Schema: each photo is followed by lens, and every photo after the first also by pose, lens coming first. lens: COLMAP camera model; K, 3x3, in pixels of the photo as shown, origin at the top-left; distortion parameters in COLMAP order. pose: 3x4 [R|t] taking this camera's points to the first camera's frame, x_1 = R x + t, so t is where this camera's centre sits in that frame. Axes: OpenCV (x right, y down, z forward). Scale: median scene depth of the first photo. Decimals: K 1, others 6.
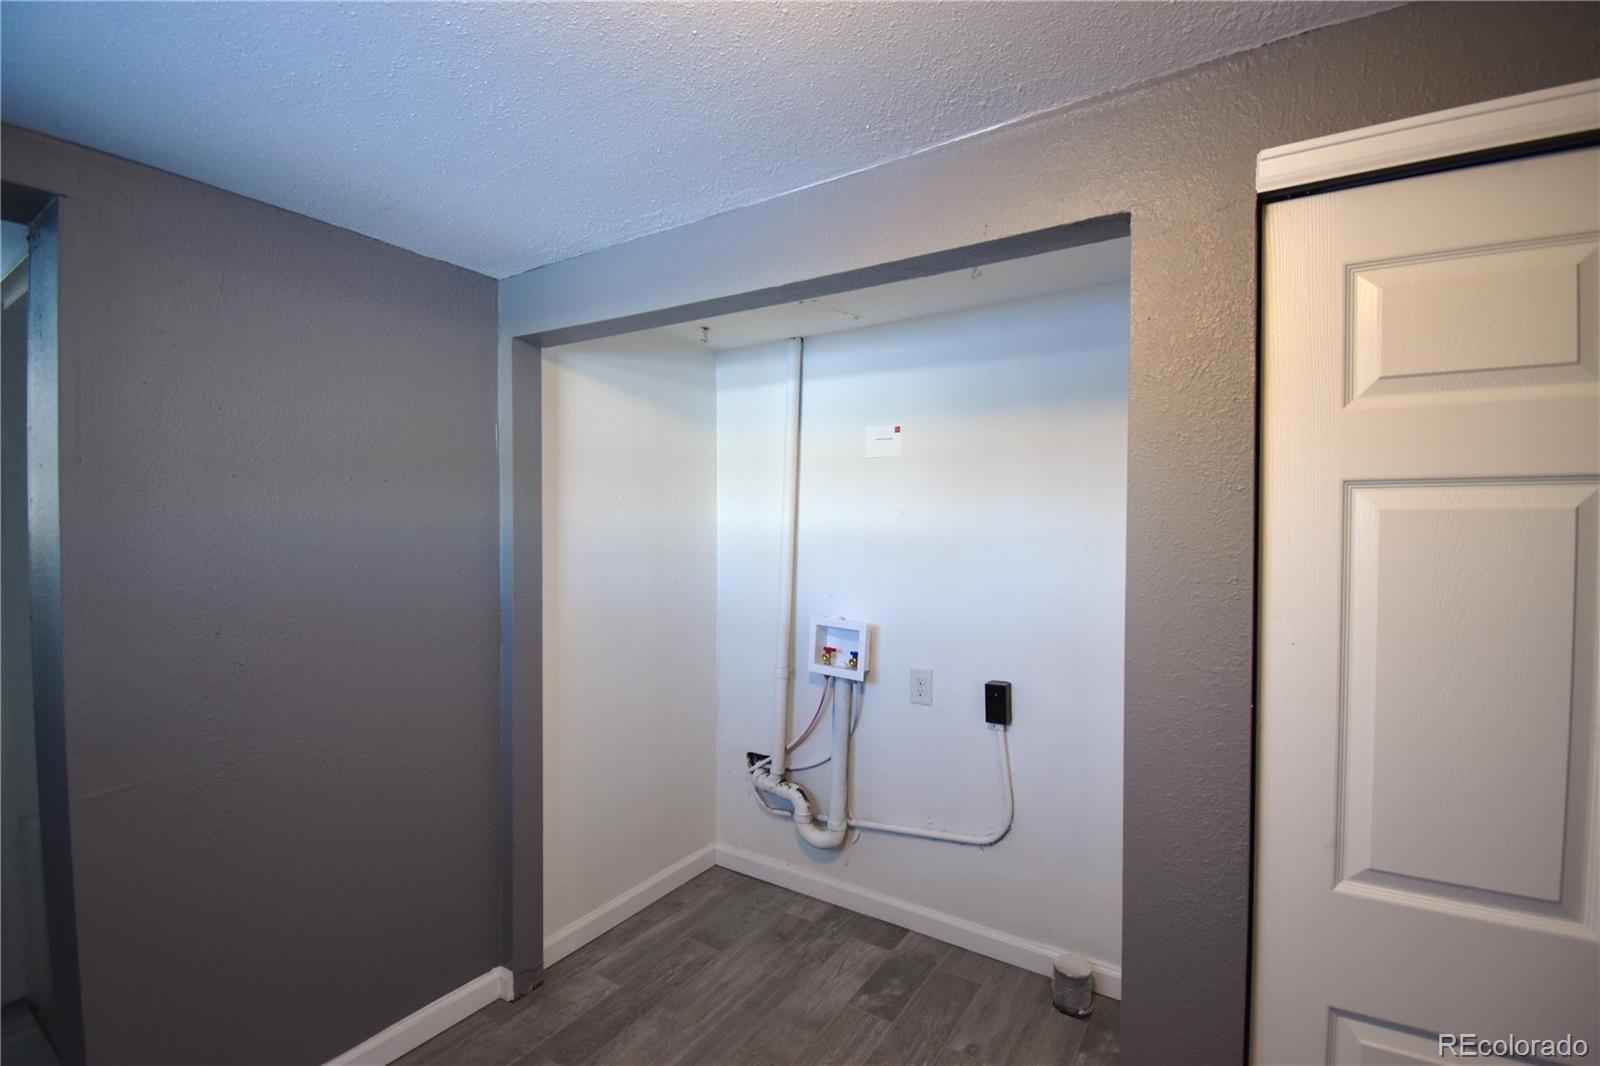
lens RADIAL K [[701.7, 0, 813.2], [0, 701.7, 529.0], [0, 0, 1]] dist [0.001164, -0.013734]
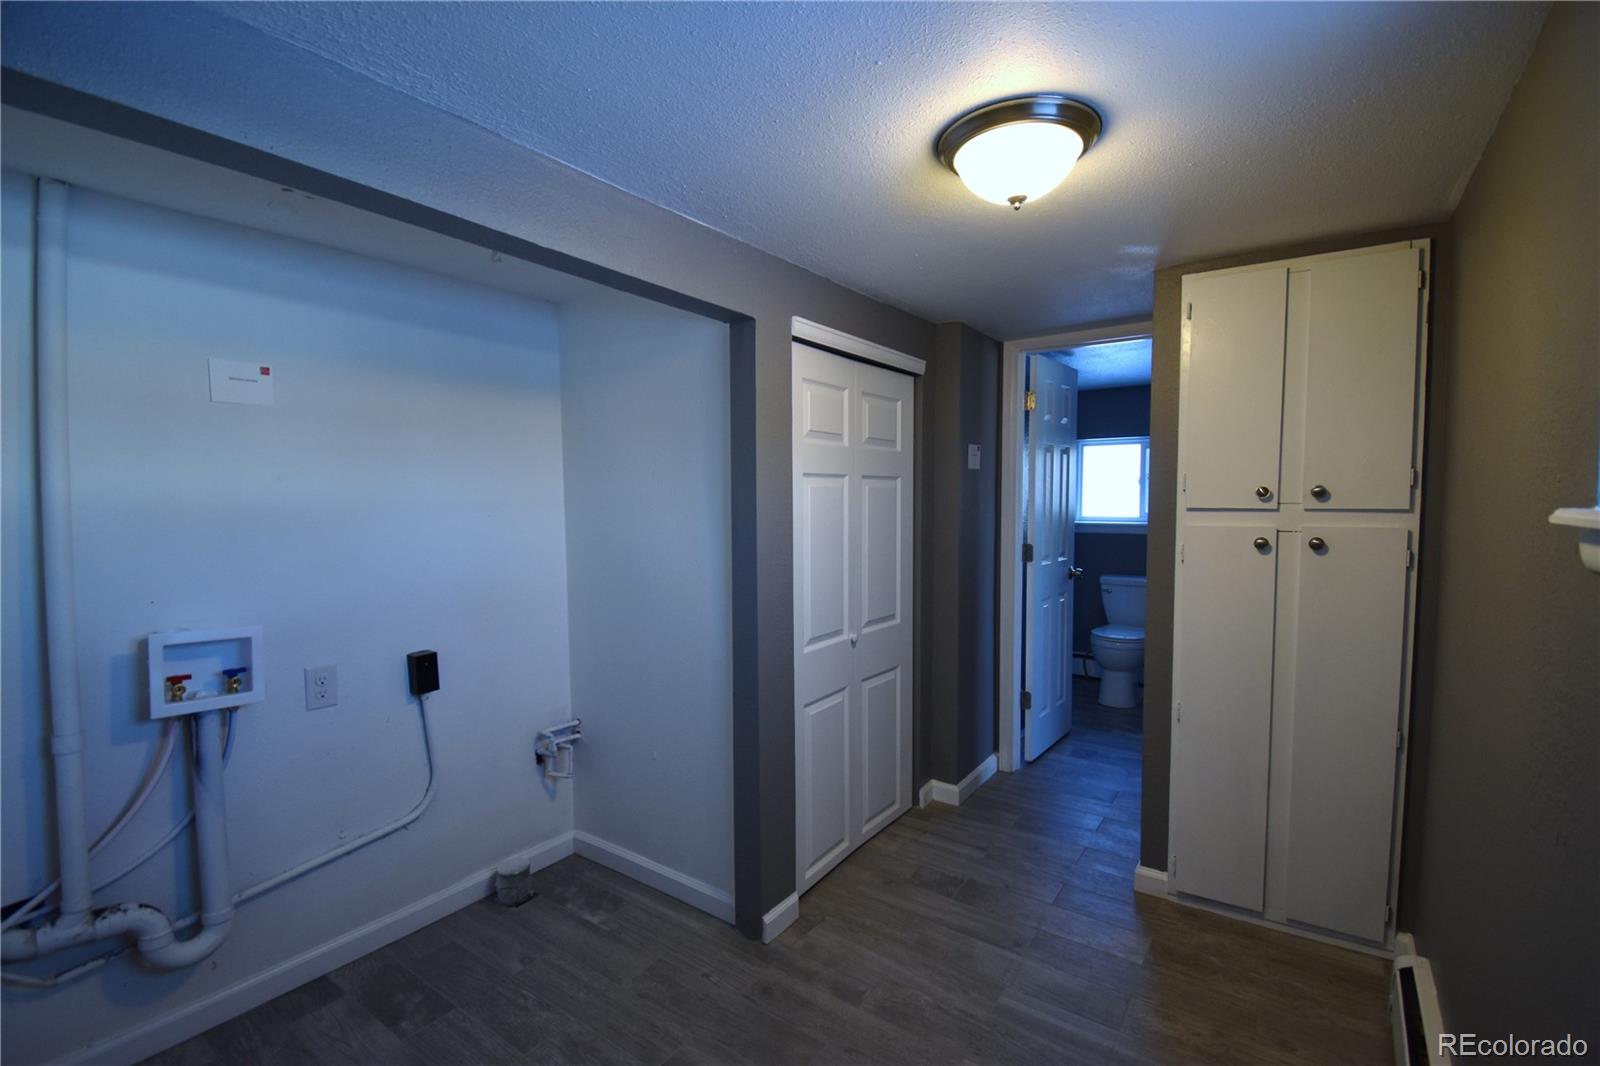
lens RADIAL K [[701.7, 0, 813.2], [0, 701.7, 529.0], [0, 0, 1]] dist [0.001164, -0.013734]
pose [[0.034152, -0.048008, 0.998263, -0.697847], [0.009903, 0.998813, 0.047696, 0.001213], [-0.999368, 0.008257, 0.034587, 0.405033]]
